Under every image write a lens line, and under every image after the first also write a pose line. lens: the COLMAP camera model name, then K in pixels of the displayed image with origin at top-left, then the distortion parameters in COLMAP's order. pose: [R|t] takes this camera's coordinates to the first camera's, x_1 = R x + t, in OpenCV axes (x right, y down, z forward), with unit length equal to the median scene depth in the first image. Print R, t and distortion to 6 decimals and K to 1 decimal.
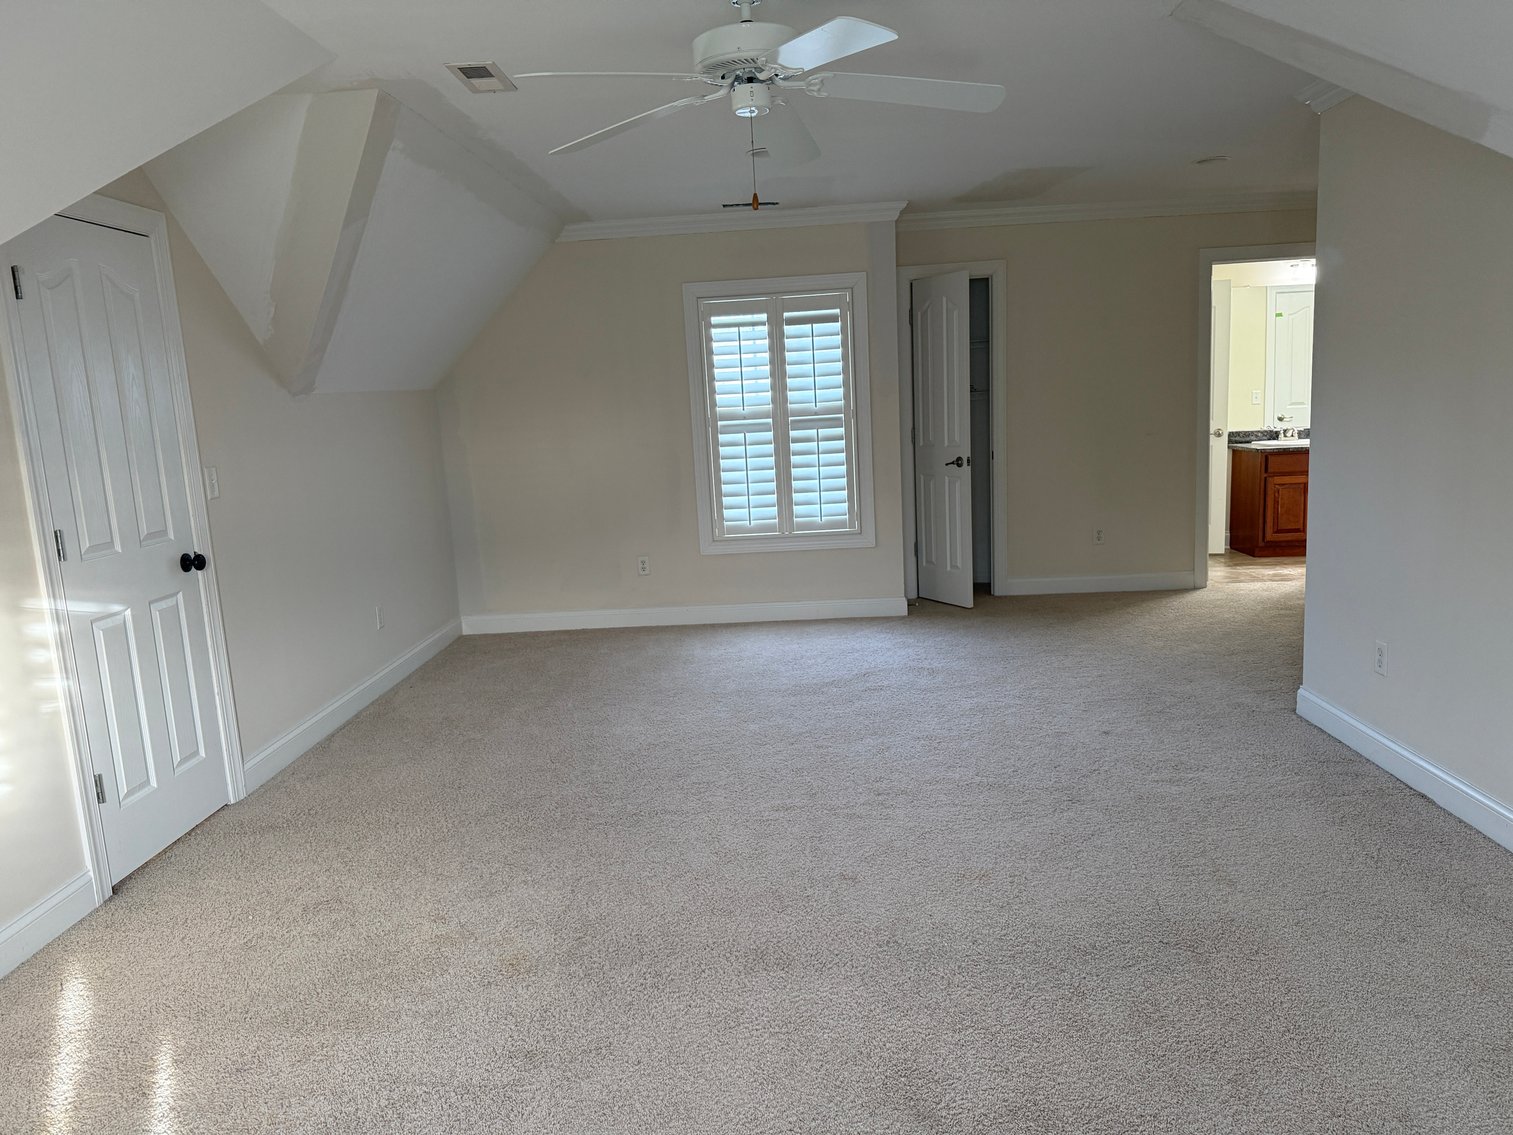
lens RADIAL K [[1027.8, 0, 756.5], [0, 1027.8, 567.5], [0, 0, 1]] dist [0.102831, -0.136914]
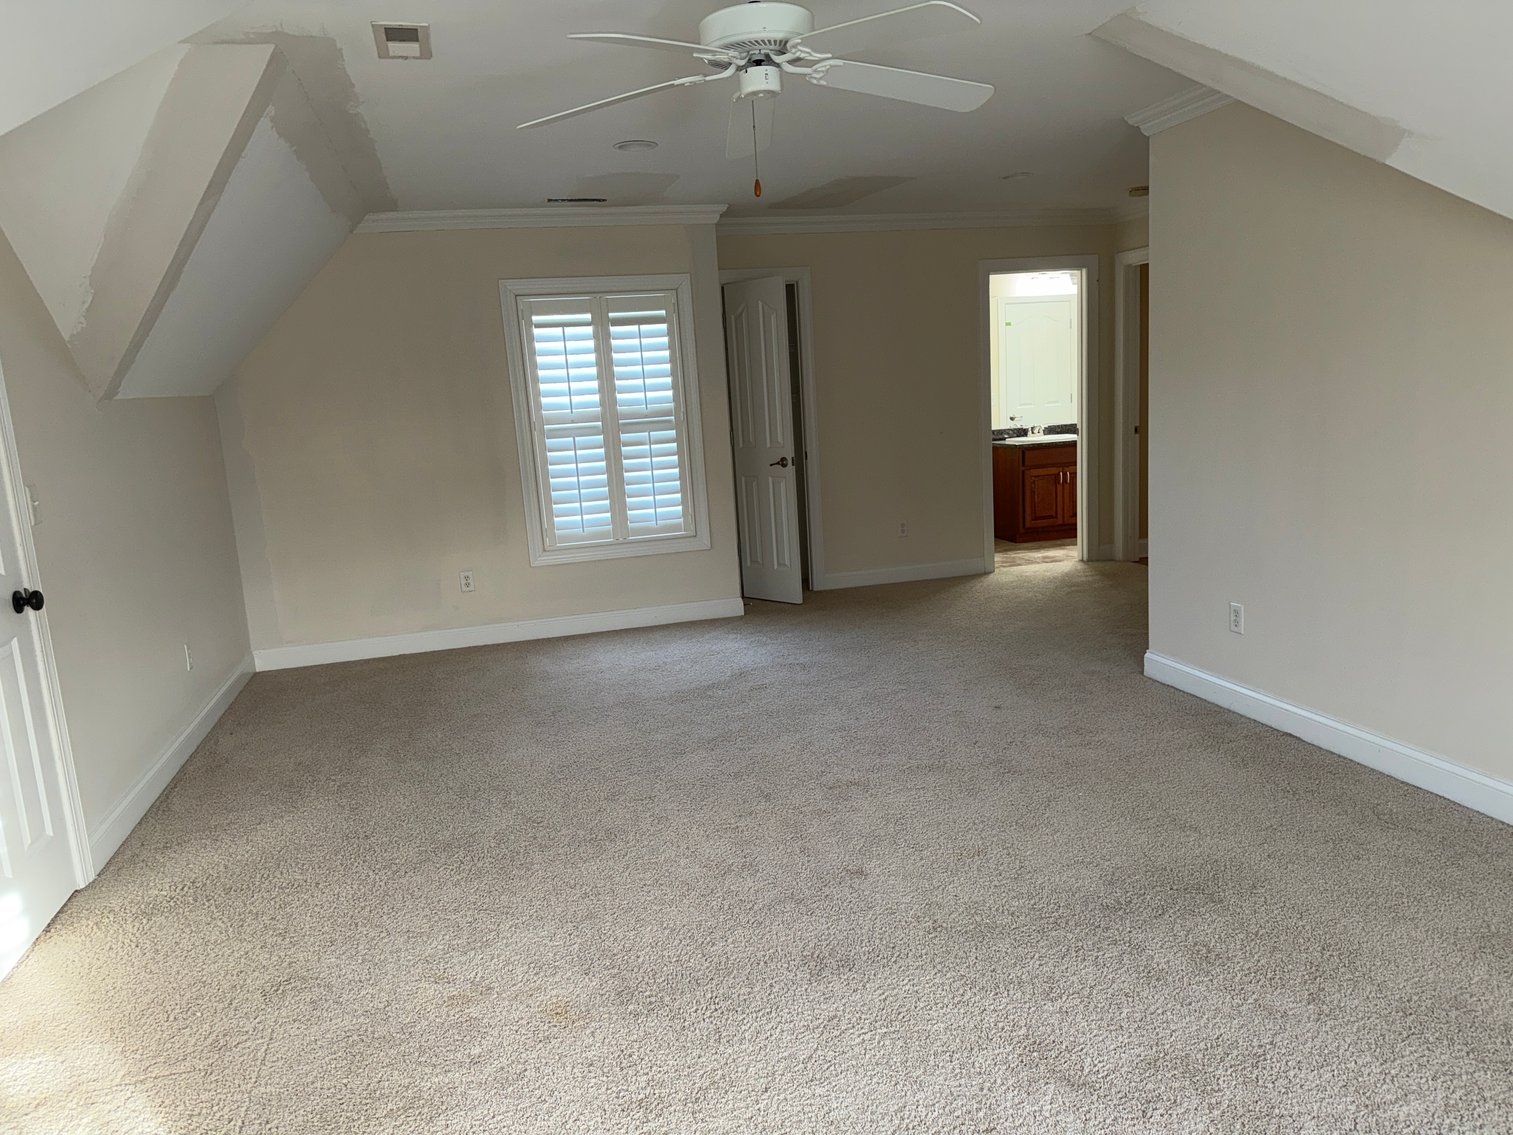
lens RADIAL K [[1027.8, 0, 756.5], [0, 1027.8, 567.5], [0, 0, 1]] dist [0.102831, -0.136914]
pose [[0.960707, -0.054991, 0.272064, -0.116930], [0.057190, 0.998363, -0.000153, 0.000884], [-0.271611, 0.015706, 0.962279, 0.028409]]
